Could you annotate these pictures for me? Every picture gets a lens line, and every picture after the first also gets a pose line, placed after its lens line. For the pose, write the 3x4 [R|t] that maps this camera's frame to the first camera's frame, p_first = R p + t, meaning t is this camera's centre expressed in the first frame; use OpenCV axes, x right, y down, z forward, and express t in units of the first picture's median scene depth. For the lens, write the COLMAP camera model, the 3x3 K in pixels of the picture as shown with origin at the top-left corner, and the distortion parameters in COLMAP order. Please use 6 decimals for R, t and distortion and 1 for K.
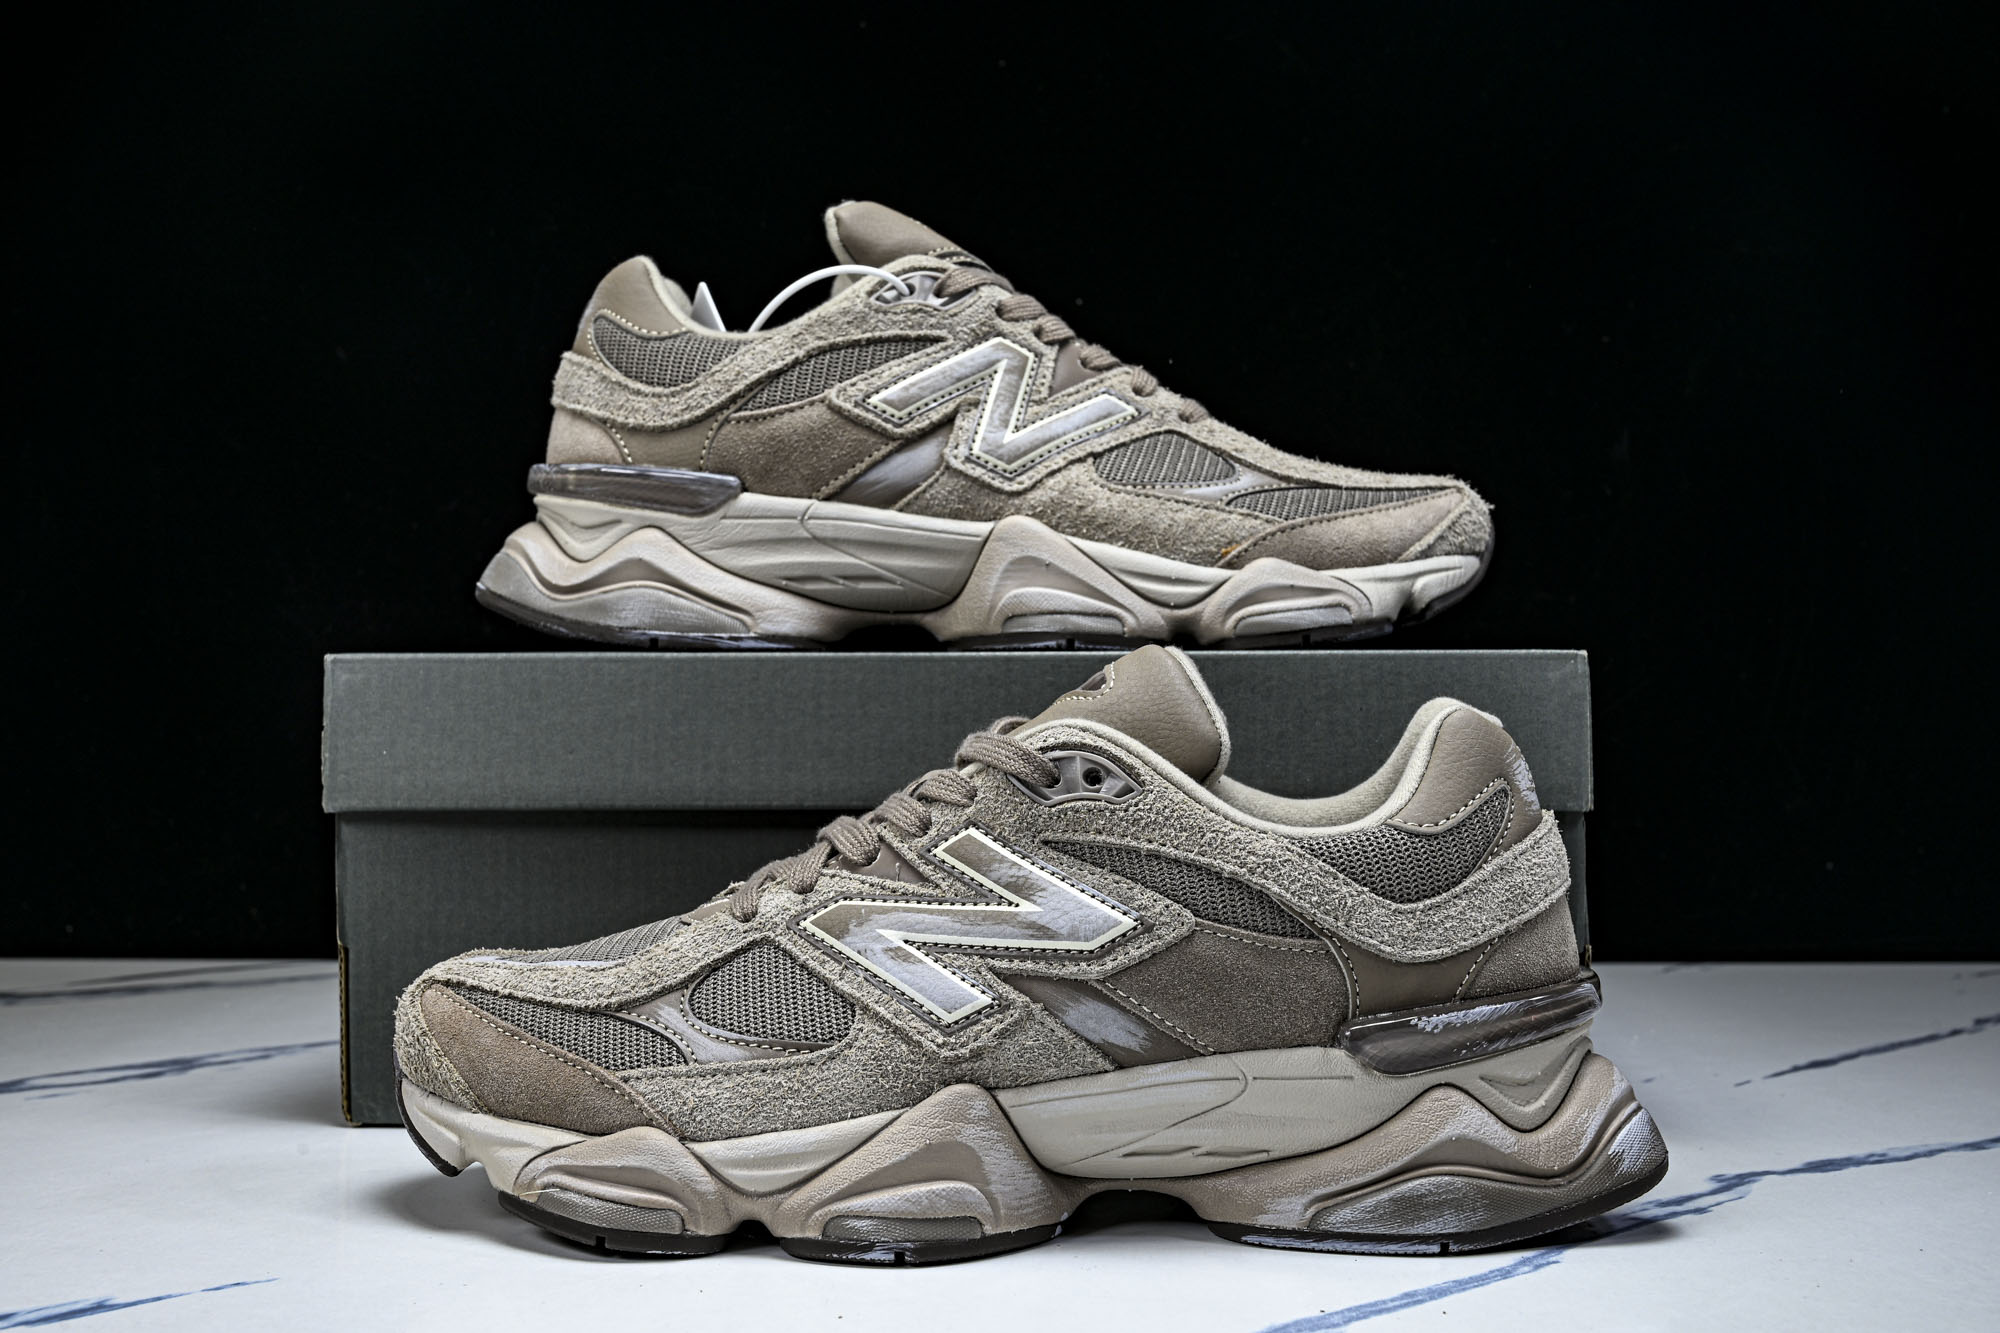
lens RADIAL K [[2370.4, 0, 992.7], [0, 2370.4, 659.2], [0, 0, 1]] dist [0.007030, 0.000000]
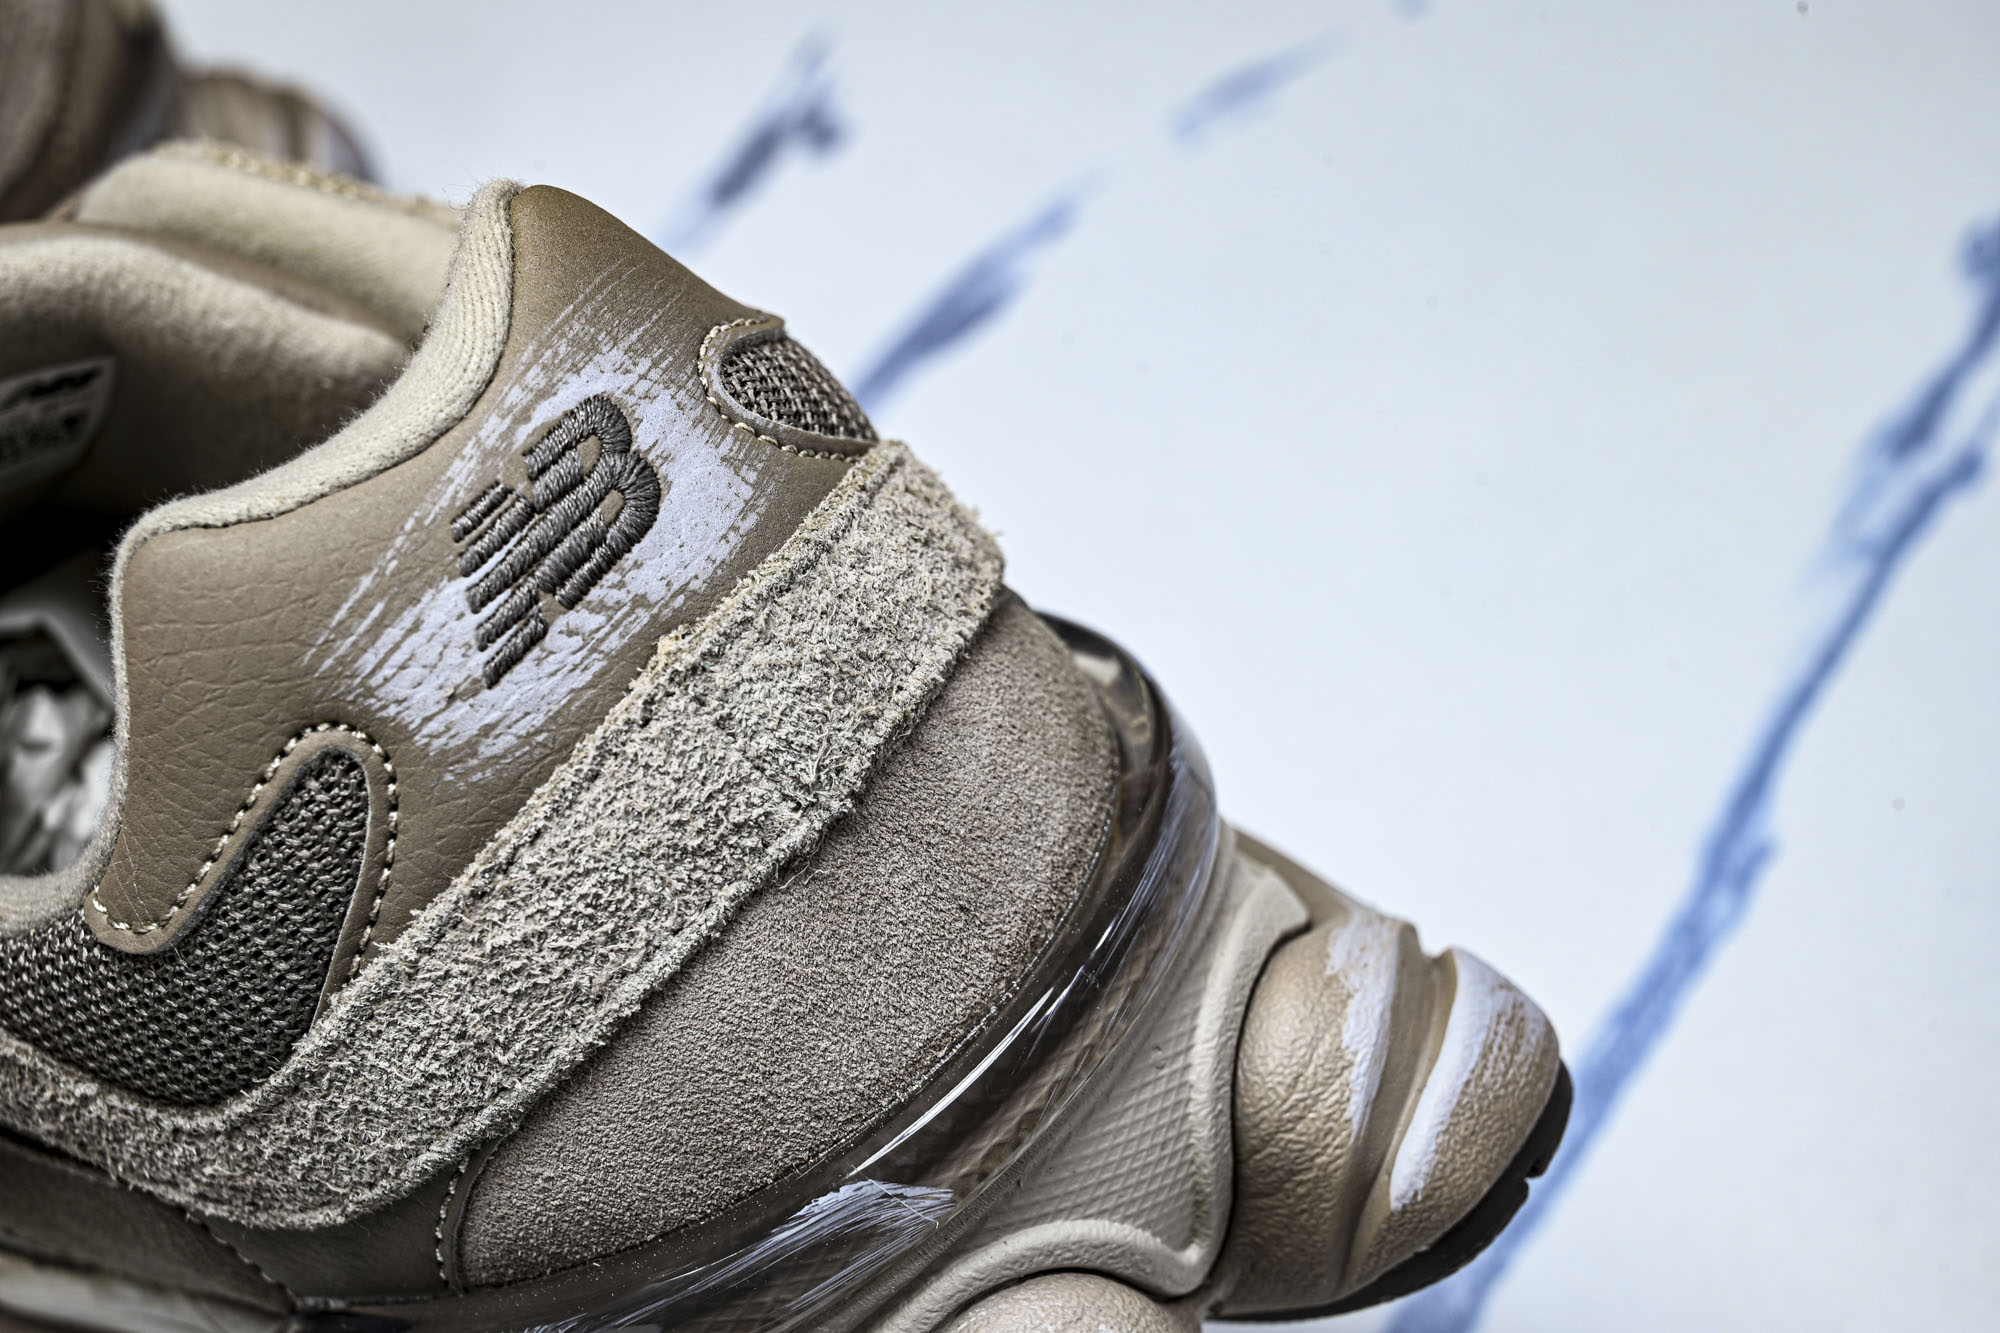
lens RADIAL K [[3502.5, 0, 1006.7], [0, 3502.5, 668.4], [0, 0, 1]] dist [0.019824, 0.000000]
pose [[0.648599, 0.061180, -0.758668, 0.647402], [0.481638, 0.738826, 0.471340, -0.134881], [0.589360, -0.671114, 0.449735, 0.878831]]
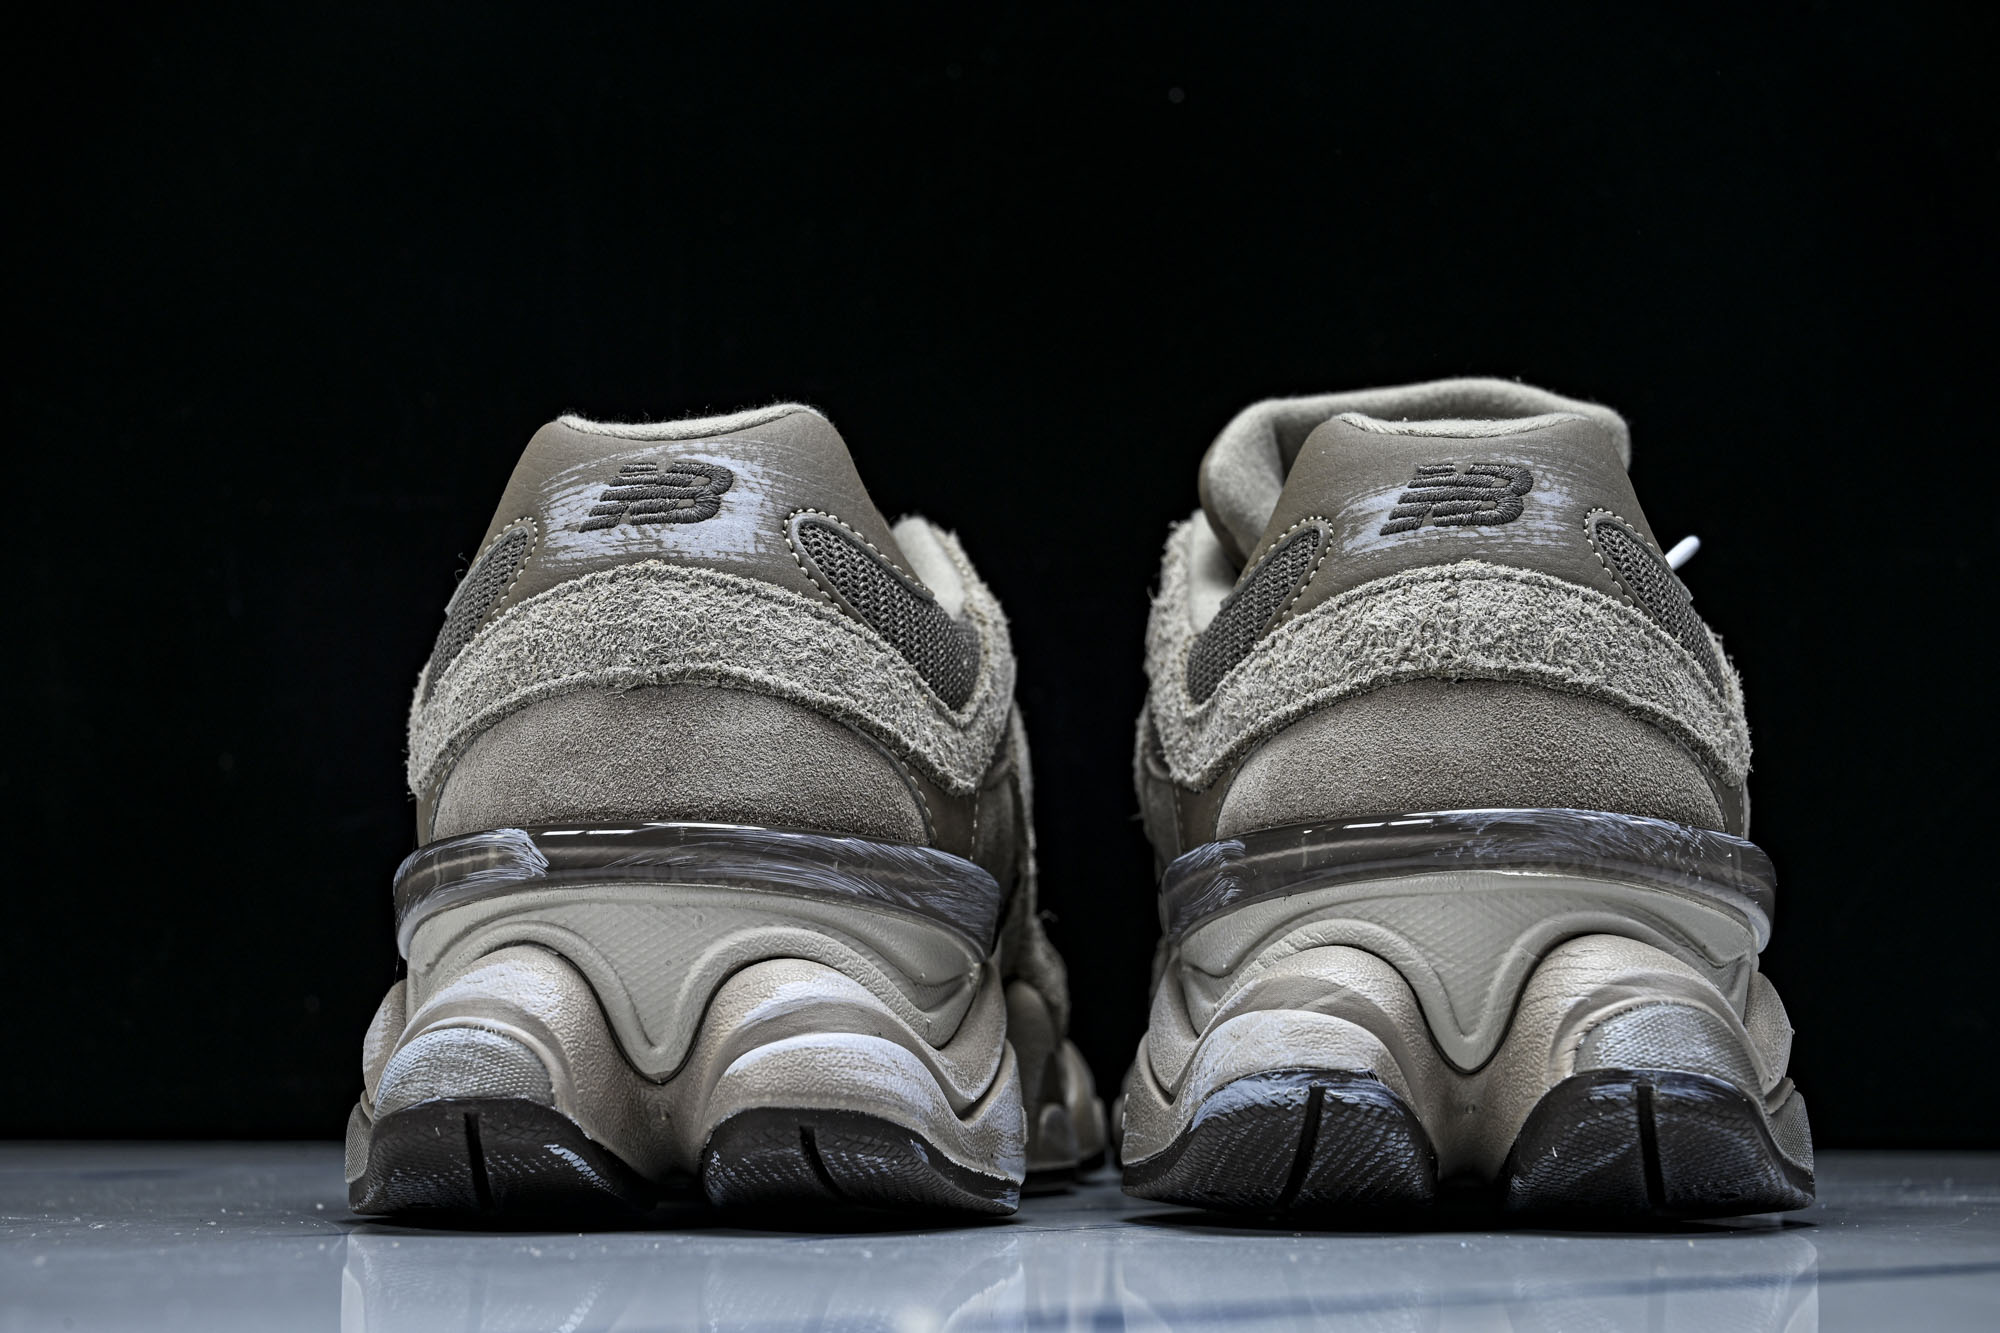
lens RADIAL K [[3395.5, 0, 1005.4], [0, 3395.5, 649.7], [0, 0, 1]] dist [-0.027196, 0.000000]
pose [[-0.009771, -0.112479, -0.993606, 1.163226], [-0.008305, 0.993628, -0.112400, 0.194788], [0.999918, 0.007154, -0.010643, 1.177940]]
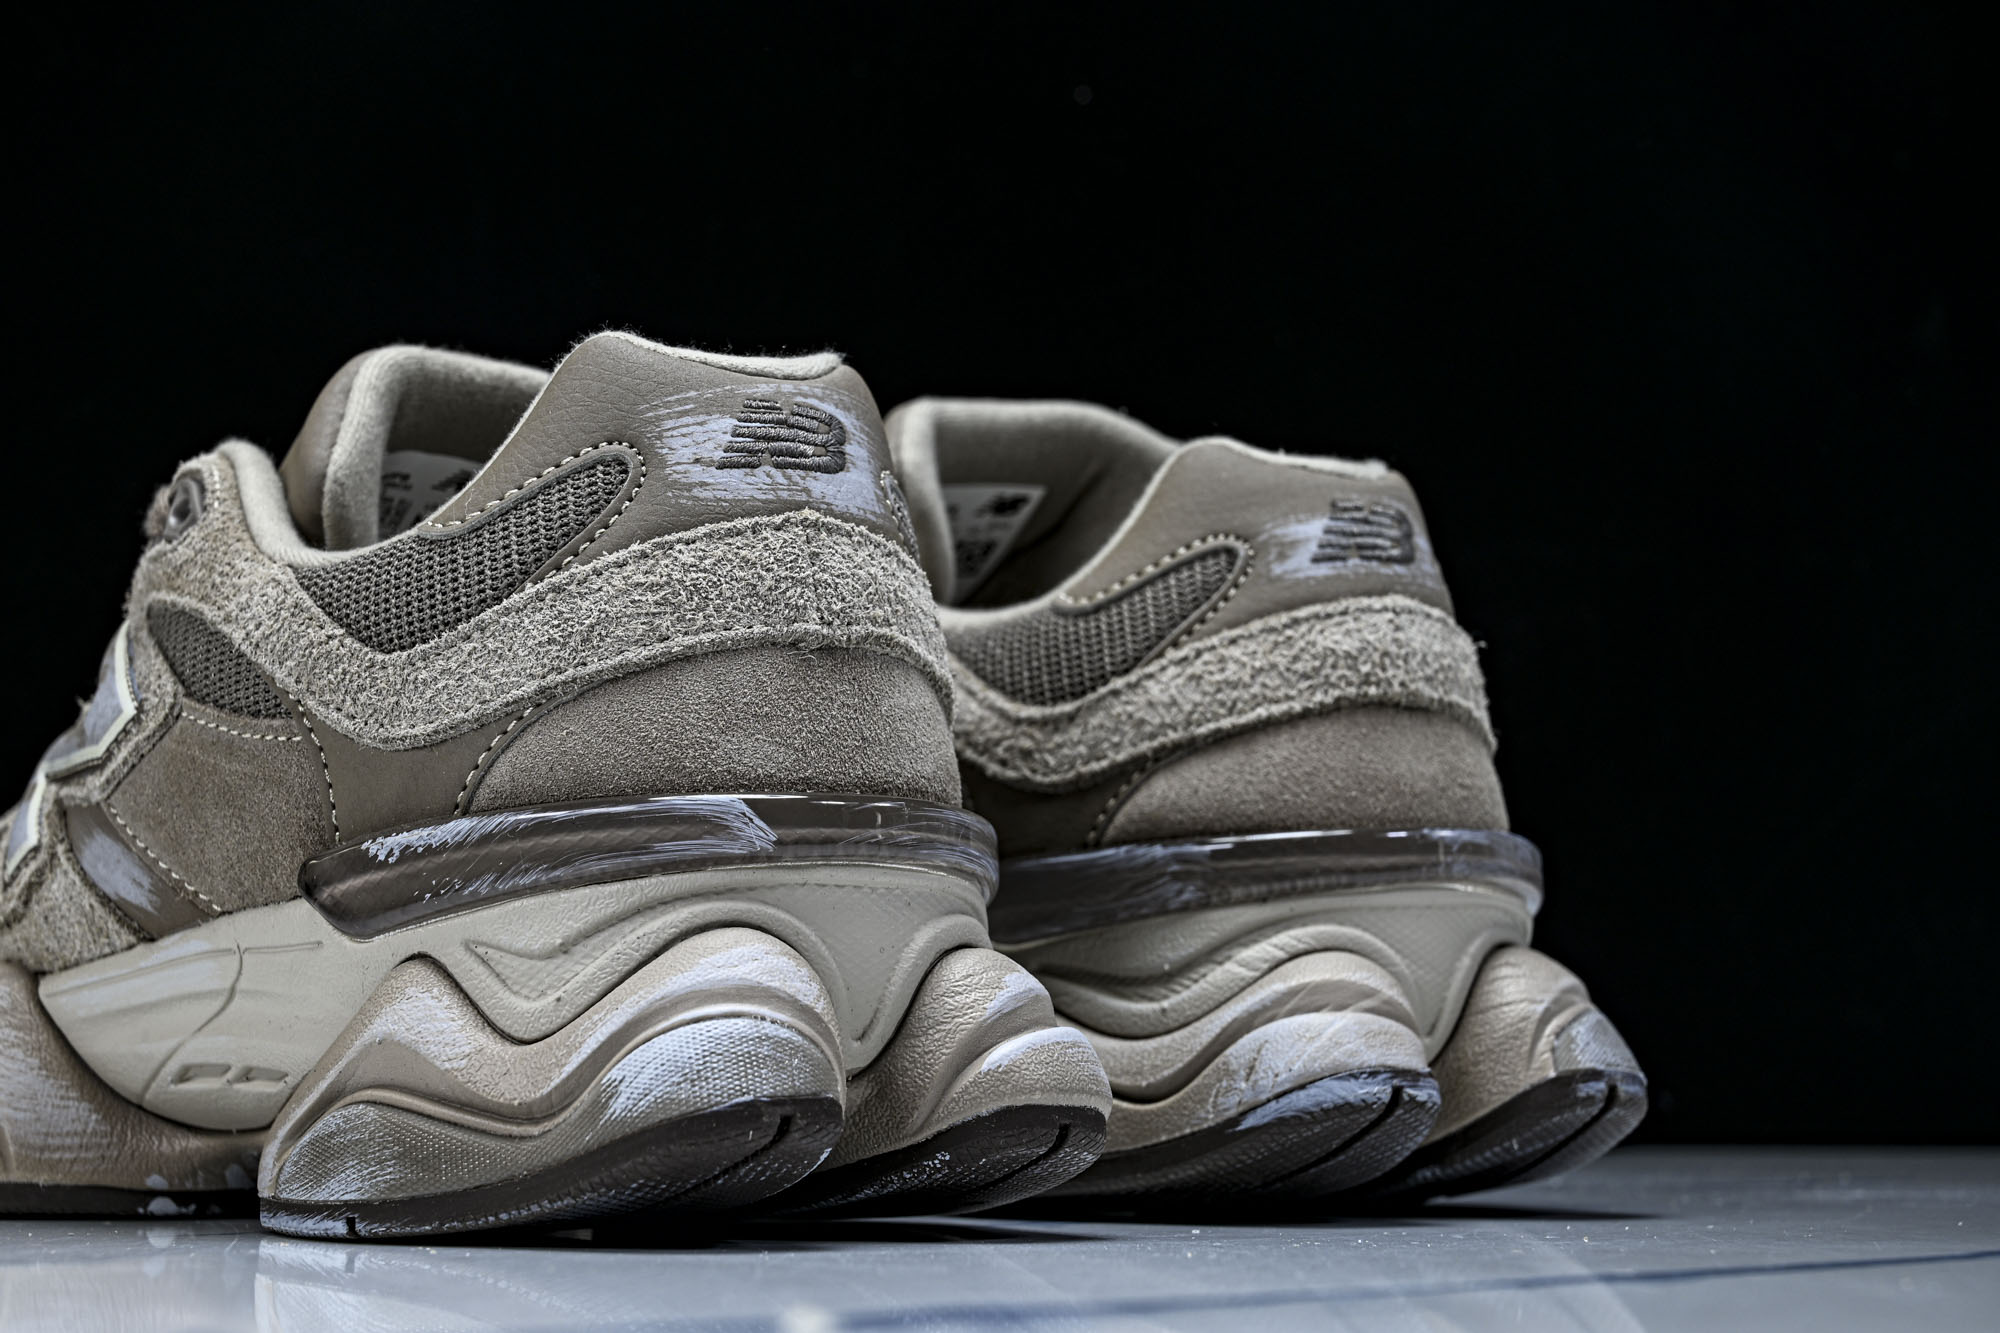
lens RADIAL K [[3395.5, 0, 995.6], [0, 3395.5, 680.9], [0, 0, 1]] dist [-0.027196, 0.000000]
pose [[0.656033, -0.085556, -0.749868, 0.907887], [-0.009170, 0.992577, -0.121270, 0.211477], [0.754677, 0.086434, 0.650378, 0.562134]]
